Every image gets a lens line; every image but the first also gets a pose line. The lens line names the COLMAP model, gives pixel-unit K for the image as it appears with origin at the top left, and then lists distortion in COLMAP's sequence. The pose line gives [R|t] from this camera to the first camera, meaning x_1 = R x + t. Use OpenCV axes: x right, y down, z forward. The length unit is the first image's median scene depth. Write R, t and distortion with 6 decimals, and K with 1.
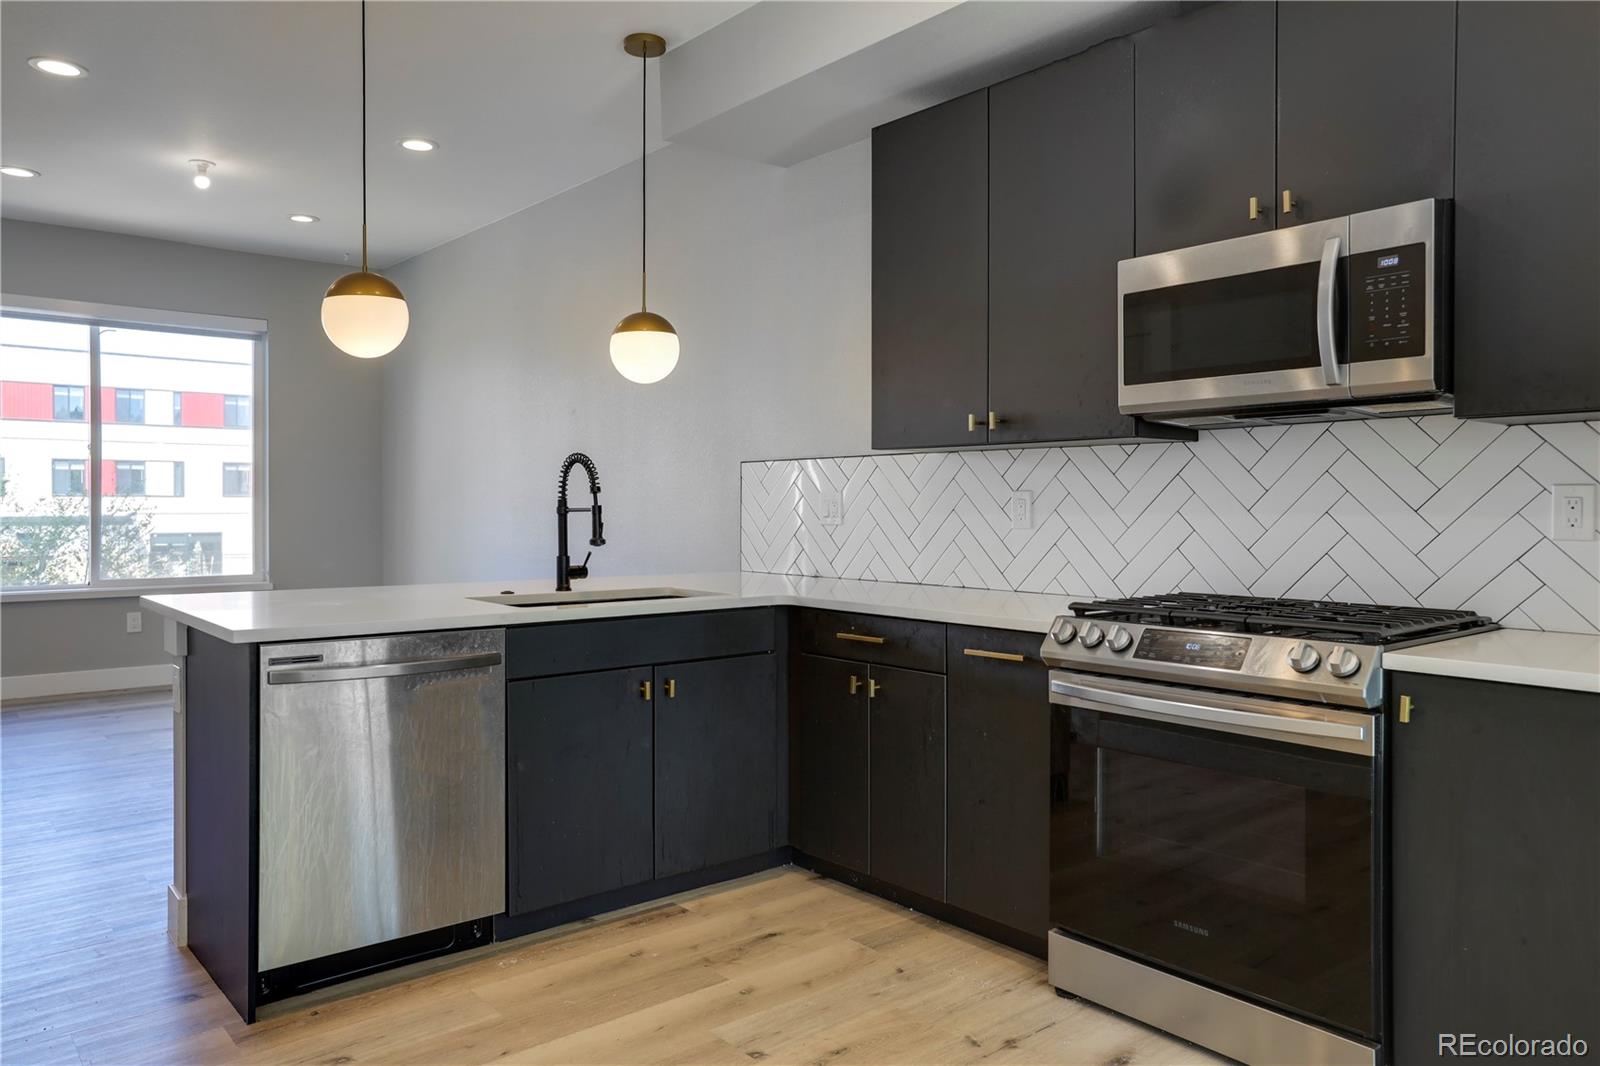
lens RADIAL K [[1131.6, 0, 805.8], [0, 1131.6, 516.6], [0, 0, 1]] dist [0.003834, 0.018855]
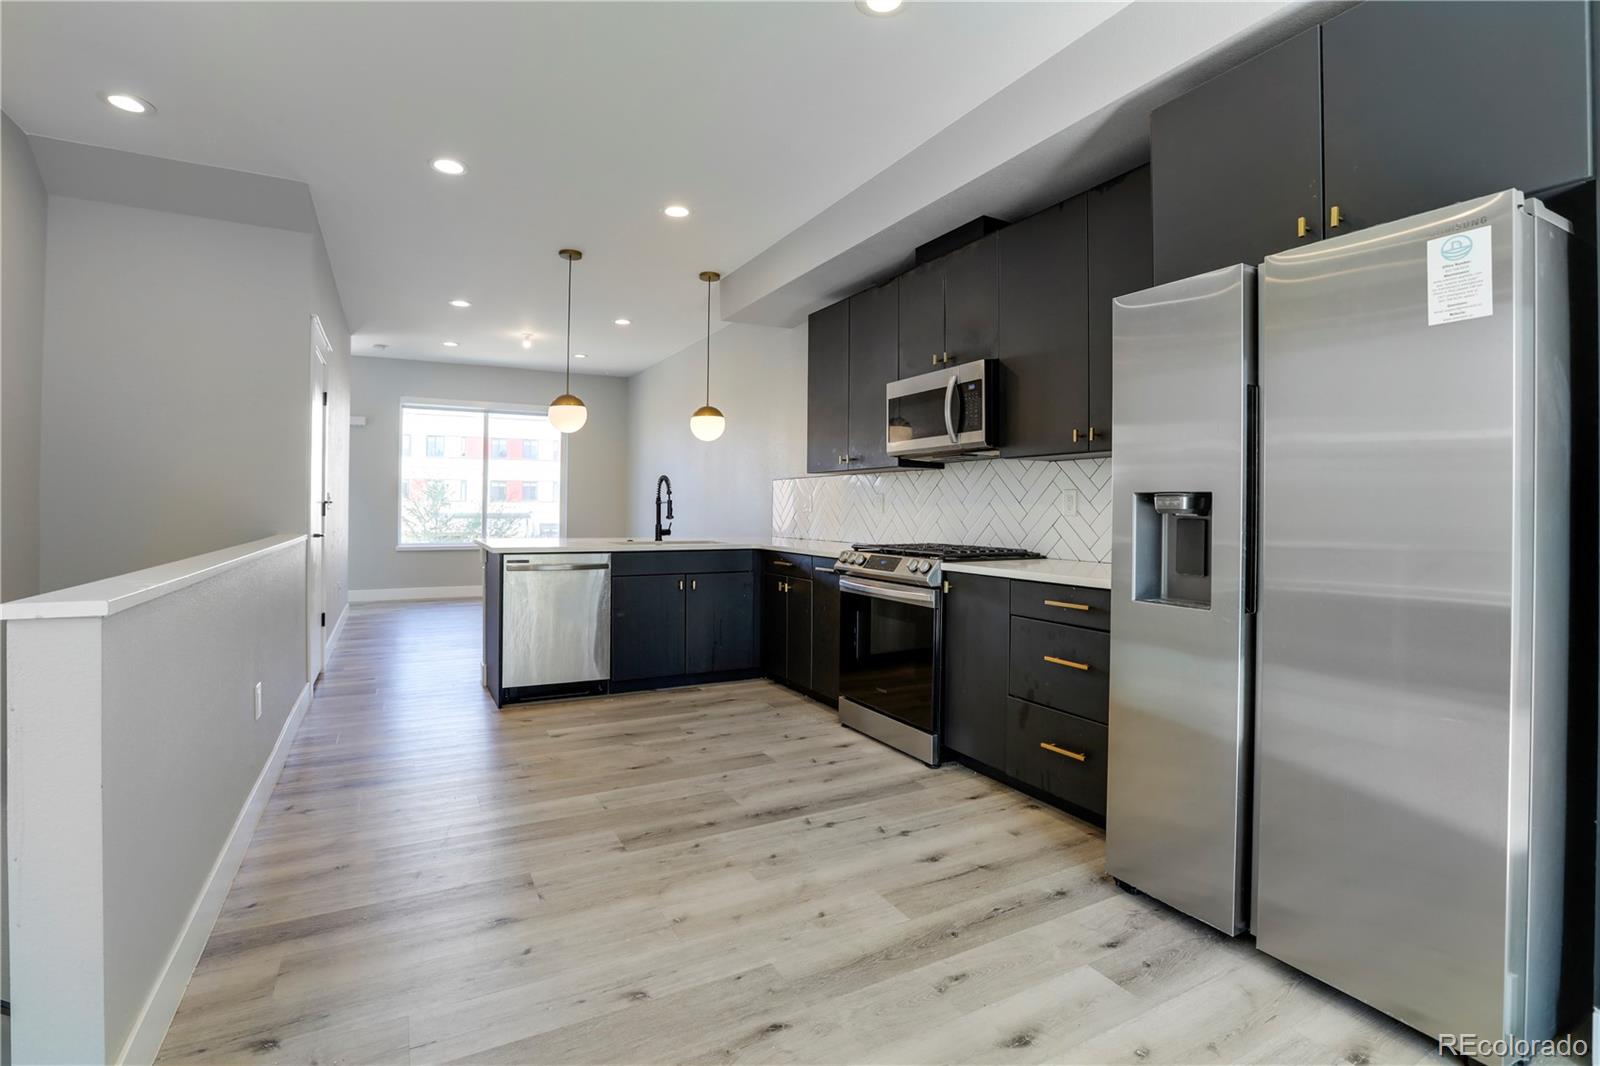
lens RADIAL K [[728.3, 0, 801.2], [0, 728.3, 504.8], [0, 0, 1]] dist [-0.042050, 0.007355]
pose [[0.983298, 0.005092, -0.181934, 0.330749], [-0.008016, 0.999850, -0.015343, 0.019314], [0.181828, 0.016545, 0.983191, -0.317856]]
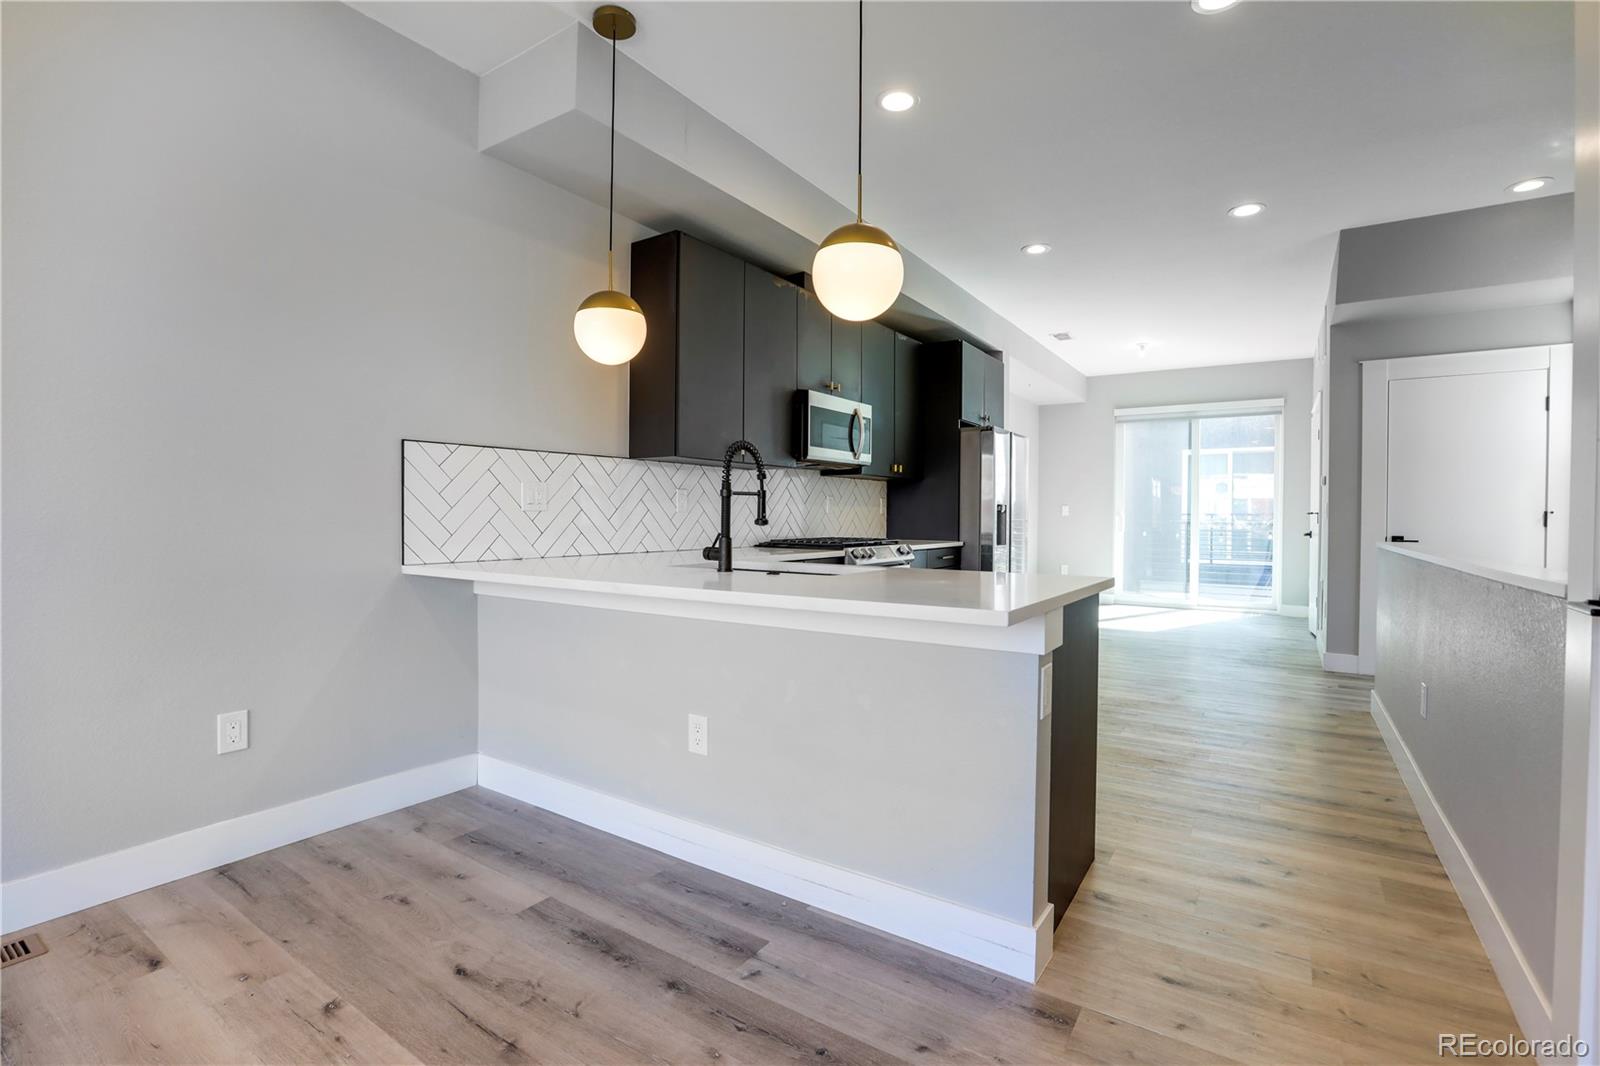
lens RADIAL K [[728.3, 0, 798.7], [0, 728.3, 531.6], [0, 0, 1]] dist [-0.042050, 0.007355]
pose [[-0.272406, -0.023632, 0.961892, -0.989313], [0.005318, 0.999646, 0.026065, 0.014492], [-0.962168, 0.012215, -0.272184, 1.267053]]
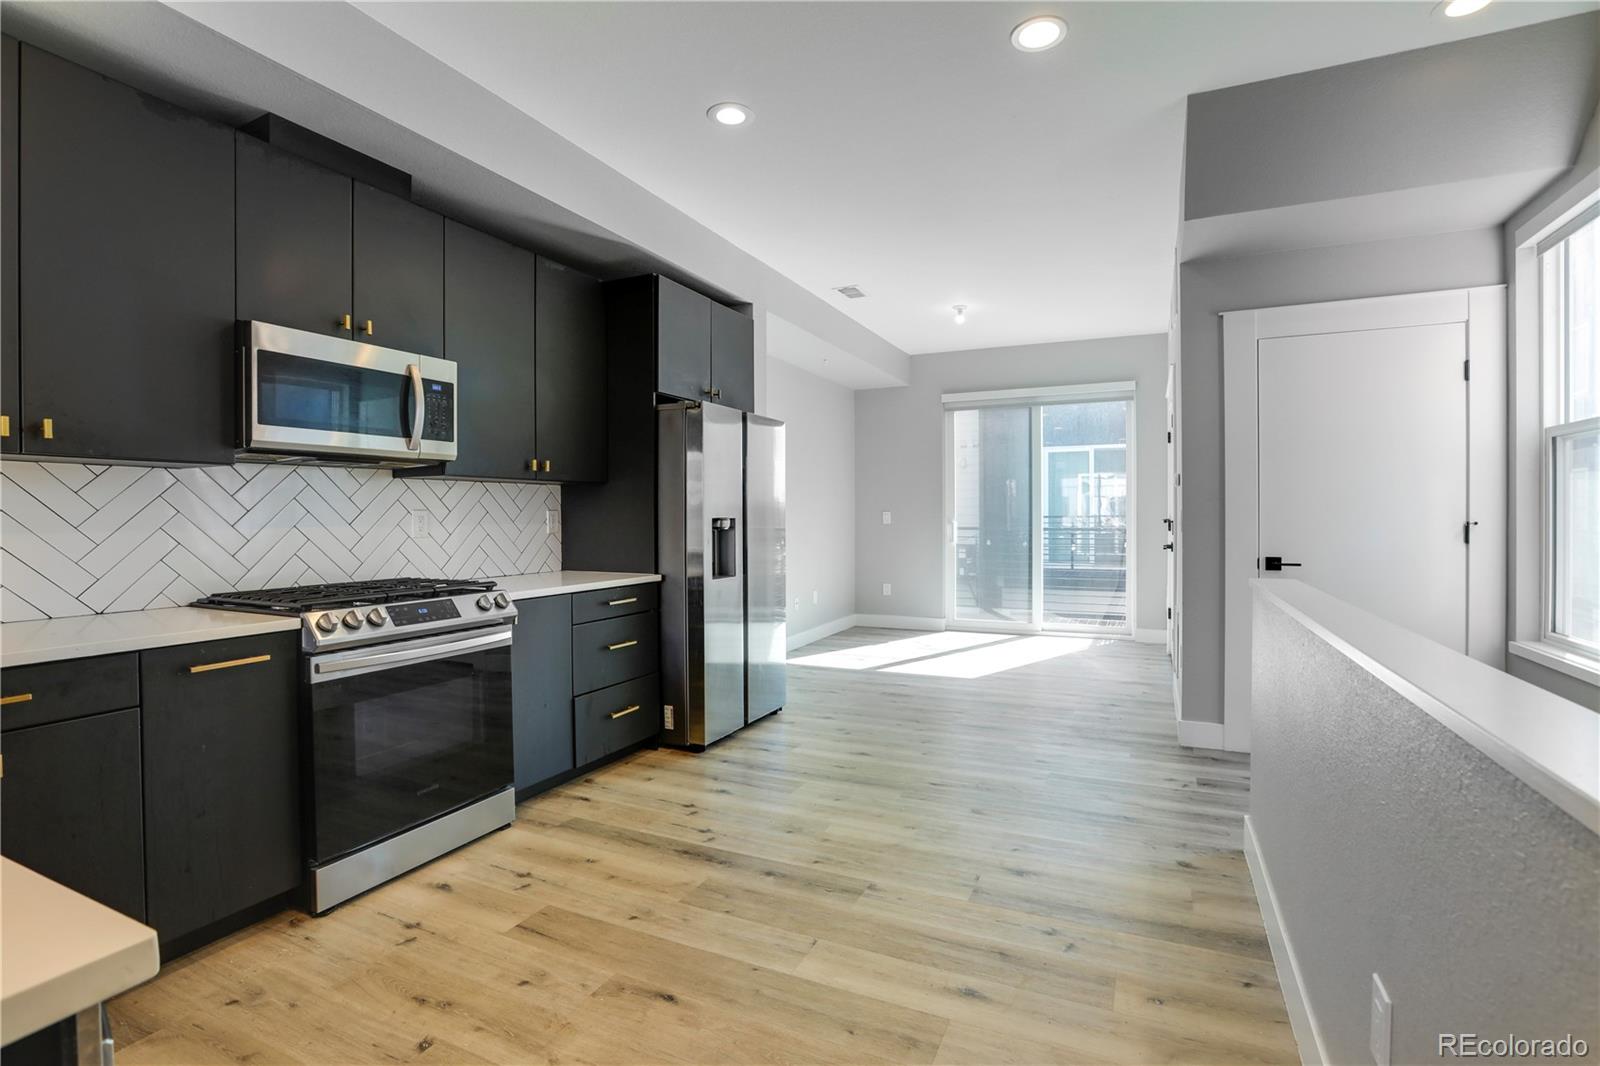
lens RADIAL K [[728.3, 0, 774.0], [0, 728.3, 527.6], [0, 0, 1]] dist [-0.042050, 0.007355]
pose [[-0.375358, -0.013511, 0.926781, -0.571703], [0.014893, 0.999677, 0.020606, -0.010291], [-0.926760, 0.021537, -0.375035, 0.693364]]
